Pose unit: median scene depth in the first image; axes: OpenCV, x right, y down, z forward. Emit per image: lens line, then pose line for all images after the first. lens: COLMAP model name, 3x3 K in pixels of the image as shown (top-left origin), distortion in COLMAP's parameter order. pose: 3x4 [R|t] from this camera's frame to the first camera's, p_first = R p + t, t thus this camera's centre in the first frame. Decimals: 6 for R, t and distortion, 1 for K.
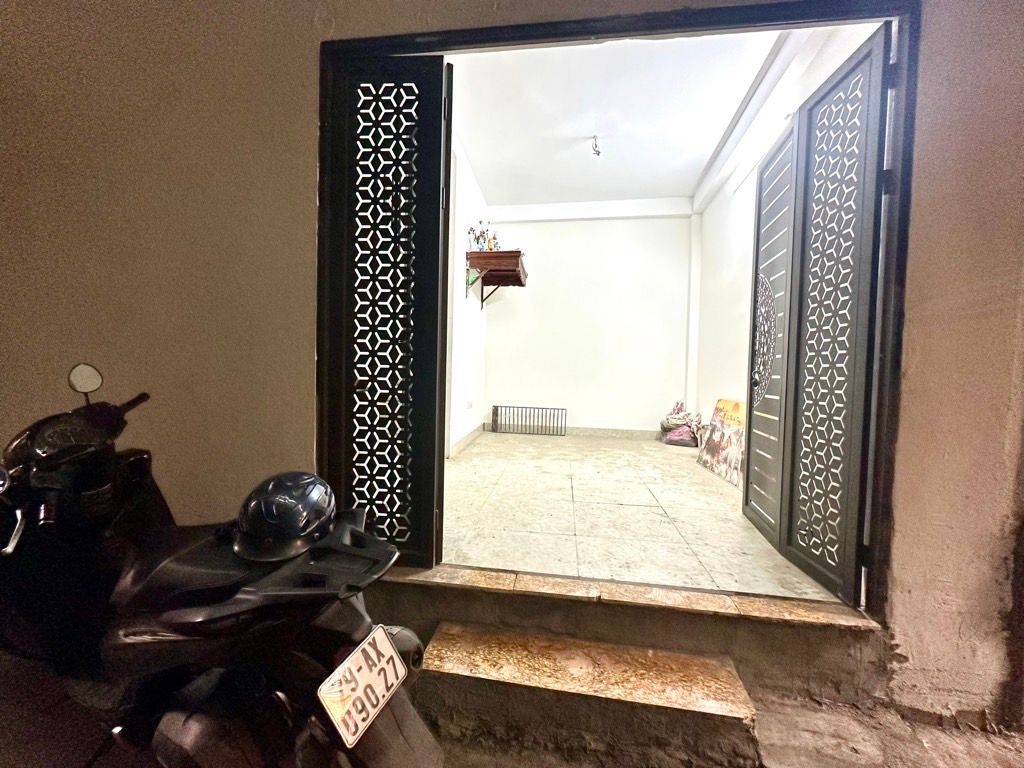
lens RADIAL K [[410.4, 0, 510.7], [0, 410.4, 382.2], [0, 0, 1]] dist [-0.003892, 0.000261]
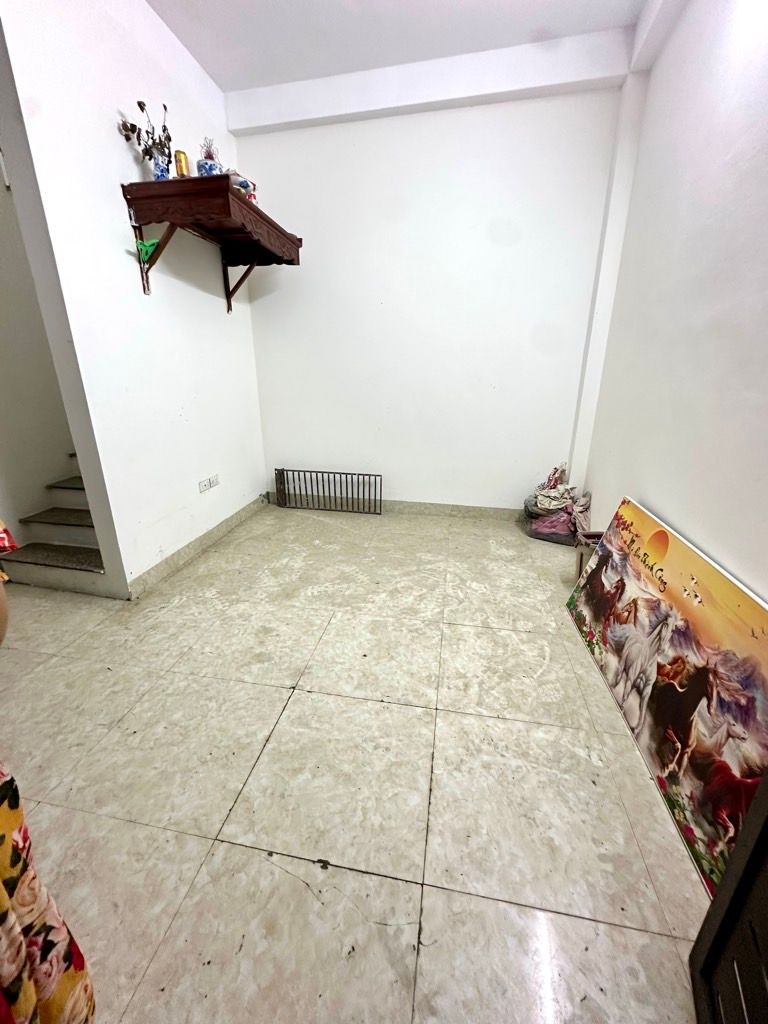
lens RADIAL K [[410.4, 0, 382.6], [0, 410.4, 508.4], [0, 0, 1]] dist [-0.003892, 0.000261]
pose [[0.998176, -0.003612, -0.060260, 0.236351], [0.020990, 0.956692, 0.290344, -0.097557], [0.056602, -0.291079, 0.955023, 0.489818]]
